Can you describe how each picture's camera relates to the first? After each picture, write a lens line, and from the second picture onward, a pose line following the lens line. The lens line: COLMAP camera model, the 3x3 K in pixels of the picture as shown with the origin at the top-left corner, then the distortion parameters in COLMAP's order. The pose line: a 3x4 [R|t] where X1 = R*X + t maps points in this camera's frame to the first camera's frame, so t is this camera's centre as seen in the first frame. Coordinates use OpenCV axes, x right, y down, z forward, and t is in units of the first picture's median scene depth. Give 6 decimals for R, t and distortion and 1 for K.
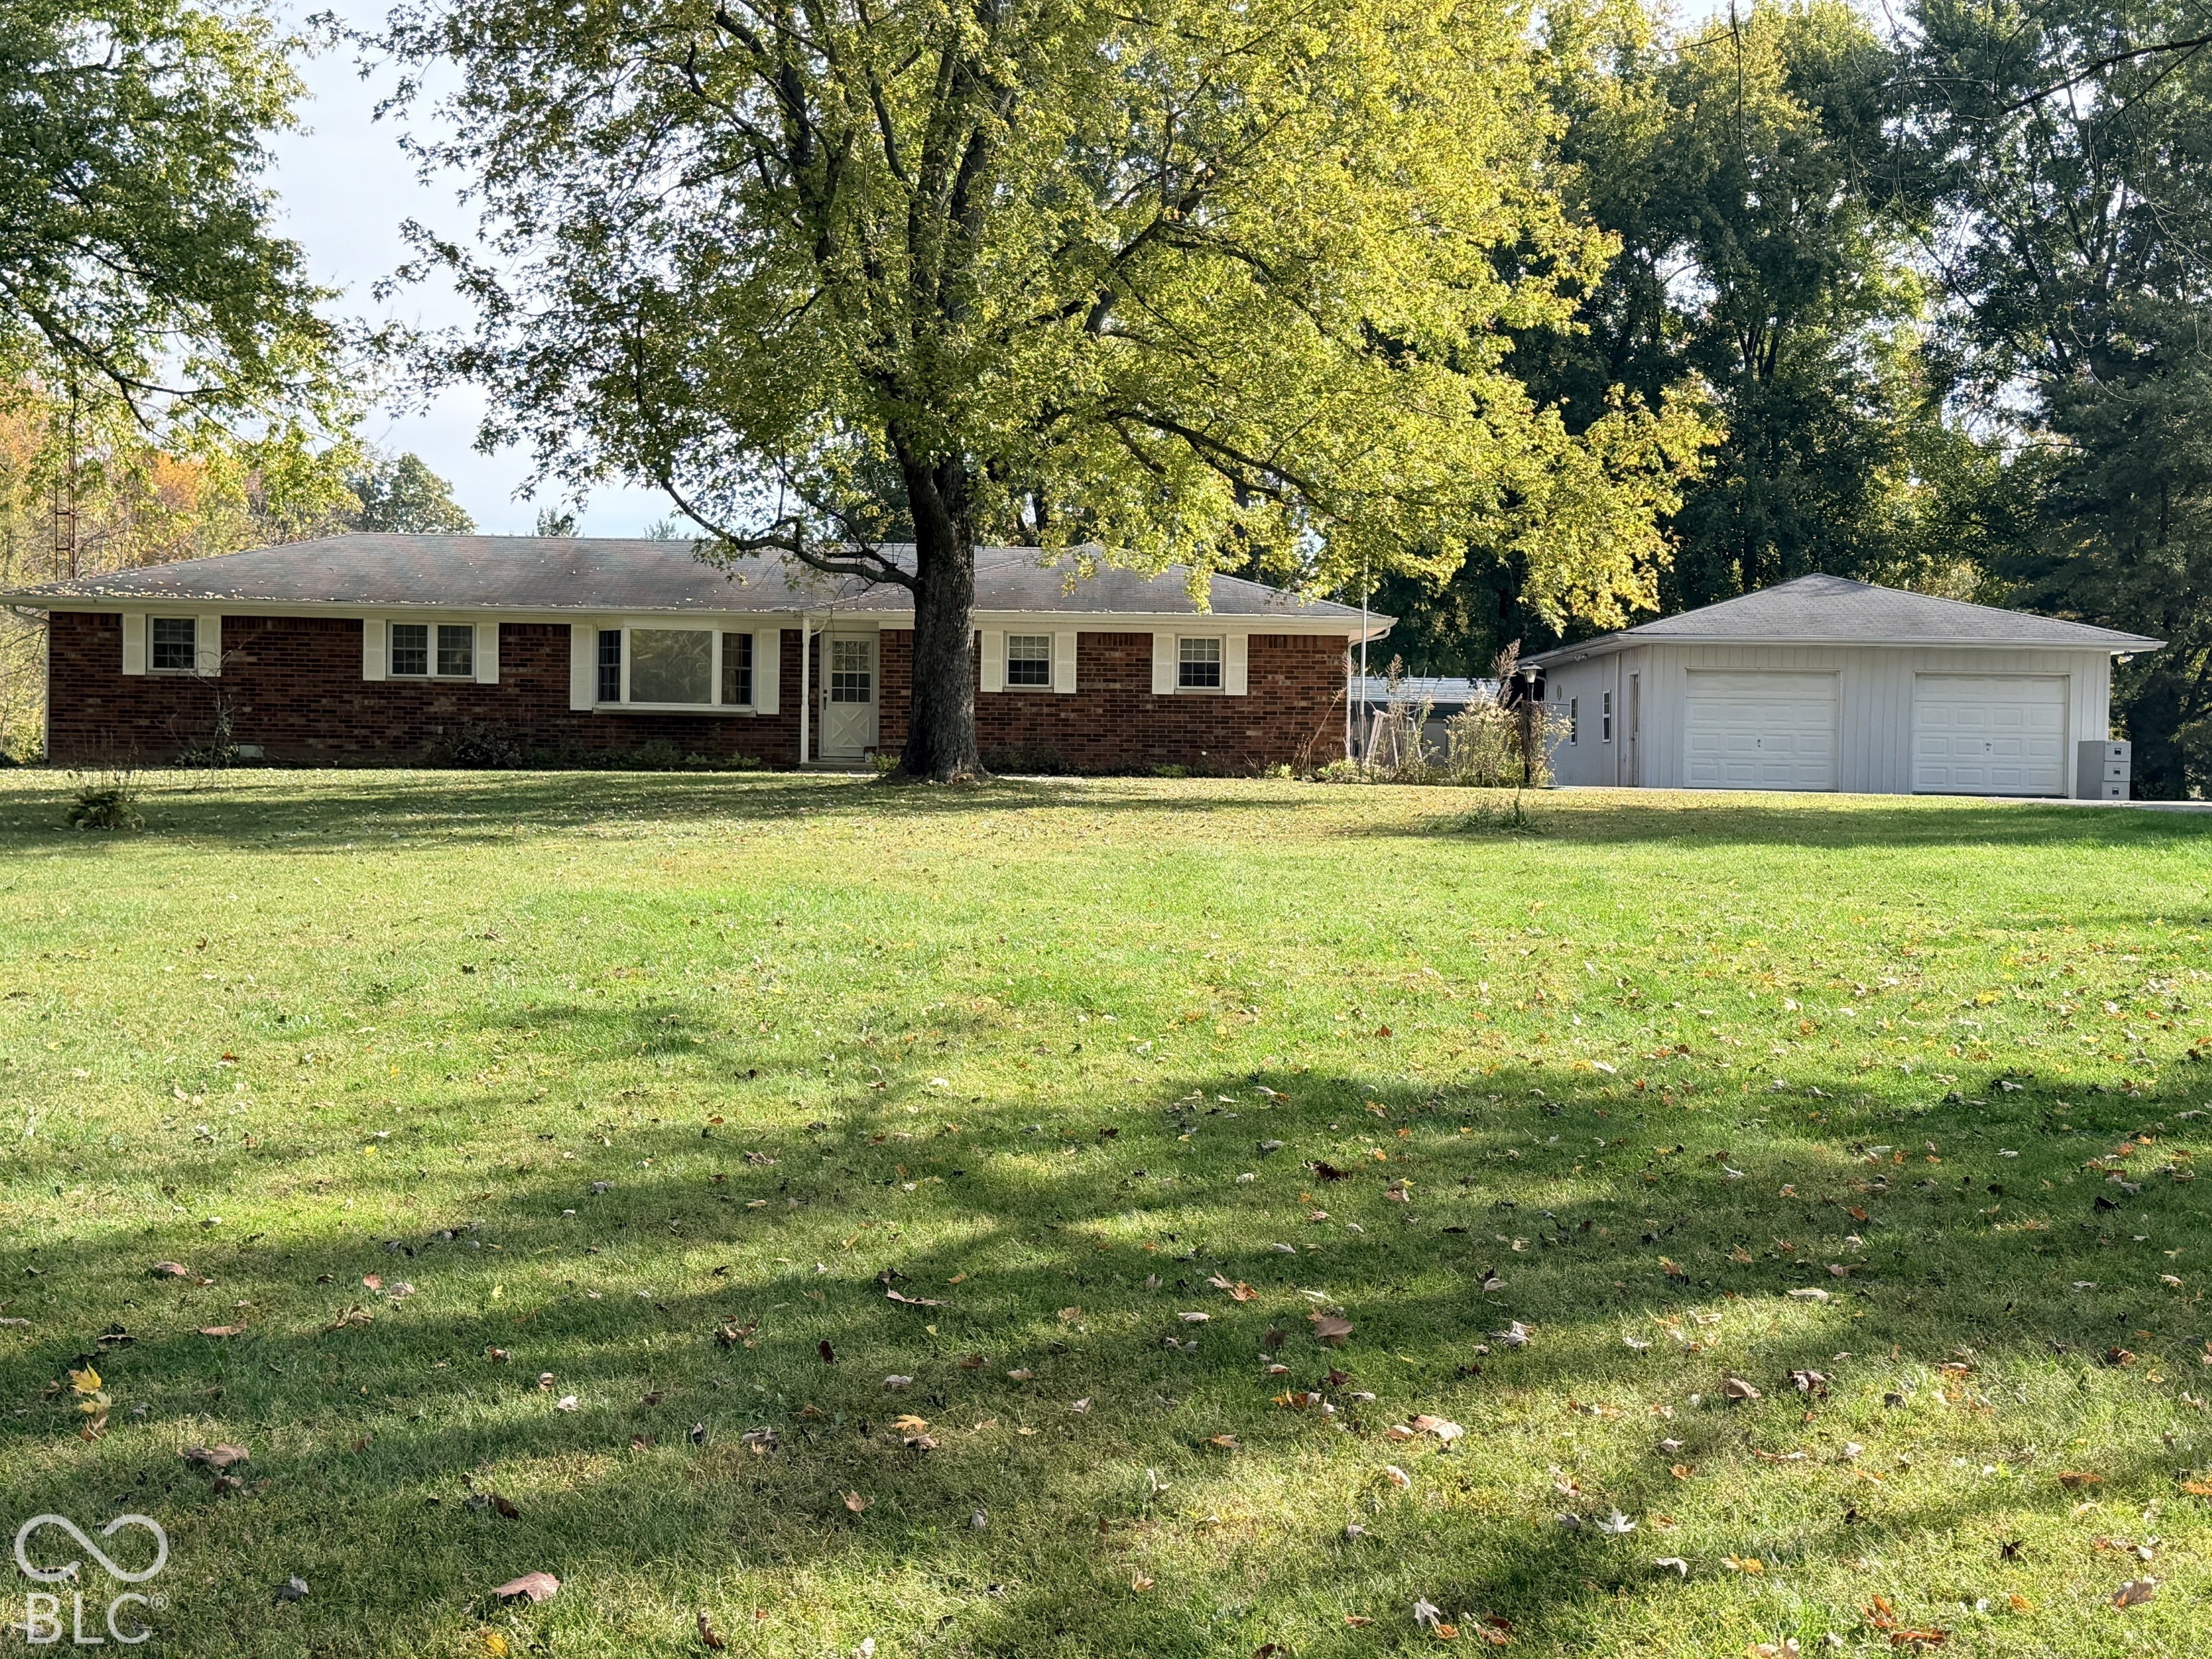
lens RADIAL K [[2762.6, 0, 1101.4], [0, 2762.6, 826.2], [0, 0, 1]] dist [0.143165, 0.000000]
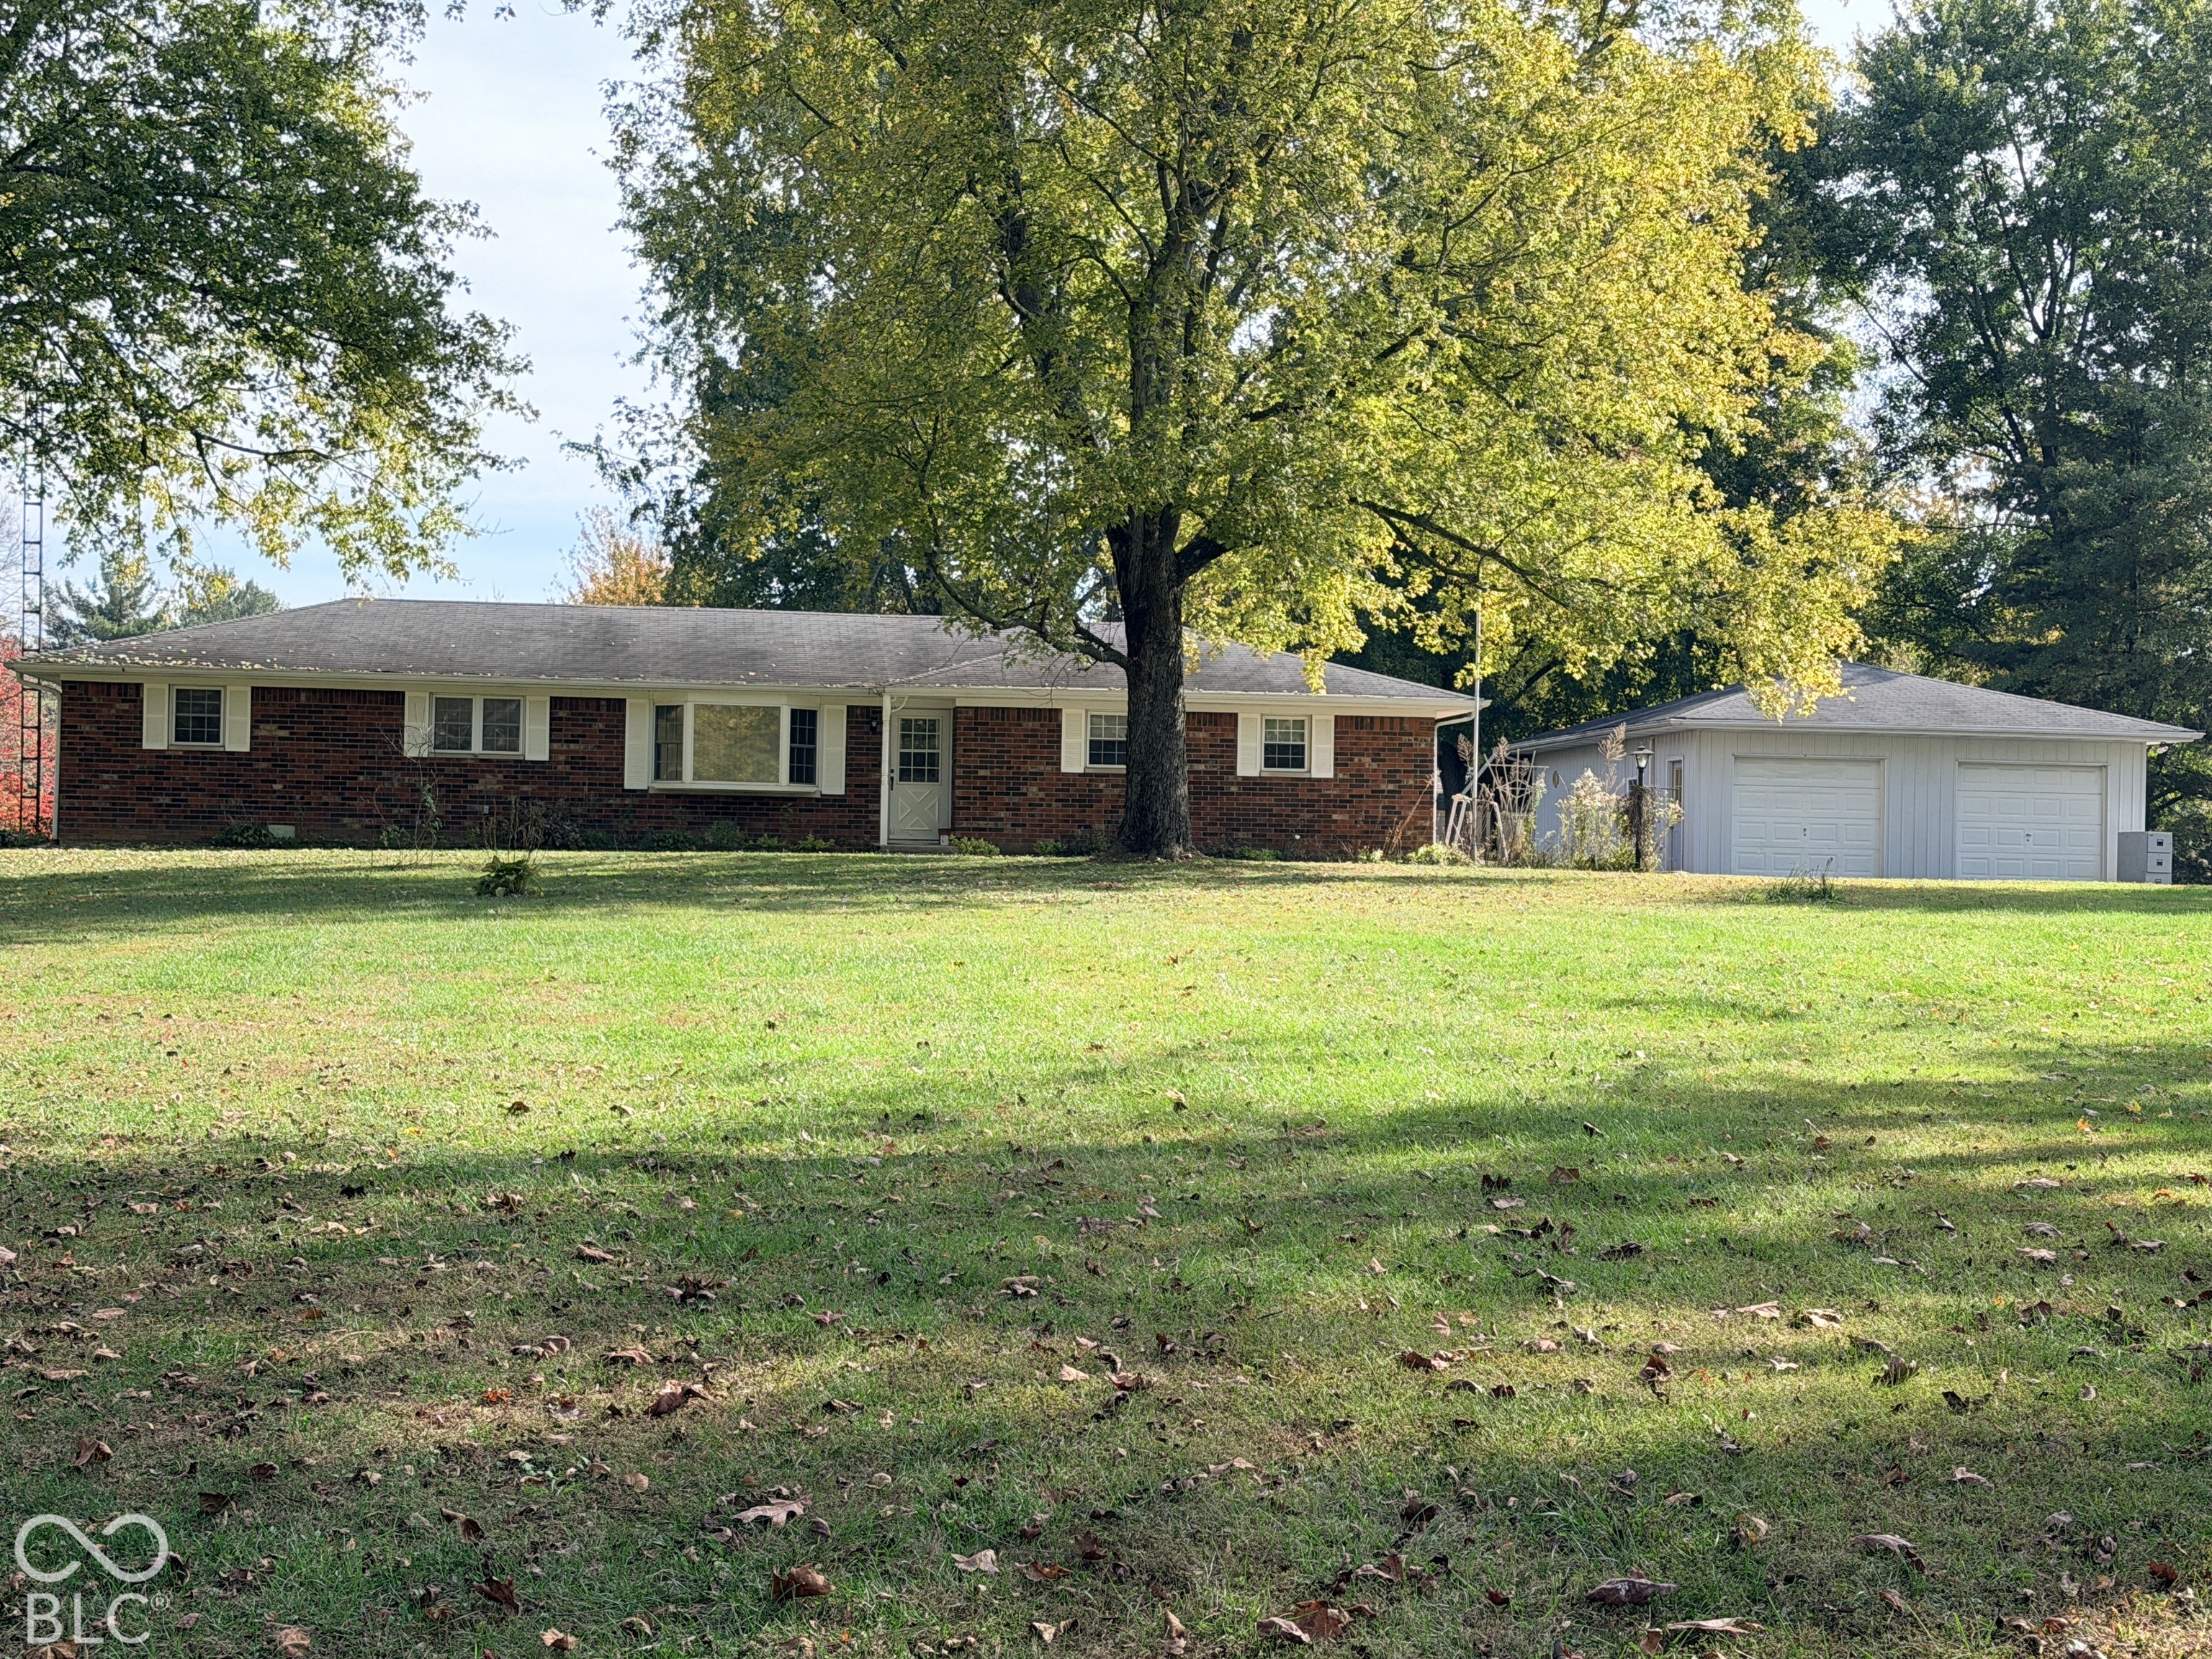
lens RADIAL K [[3381.7, 0, 1105.9], [0, 3381.7, 825.7], [0, 0, 1]] dist [0.185622, 0.000000]
pose [[0.991865, 0.005375, 0.127179, -0.175844], [-0.000818, 0.999357, -0.035860, 0.012107], [-0.127290, 0.035464, 0.991231, -0.167357]]
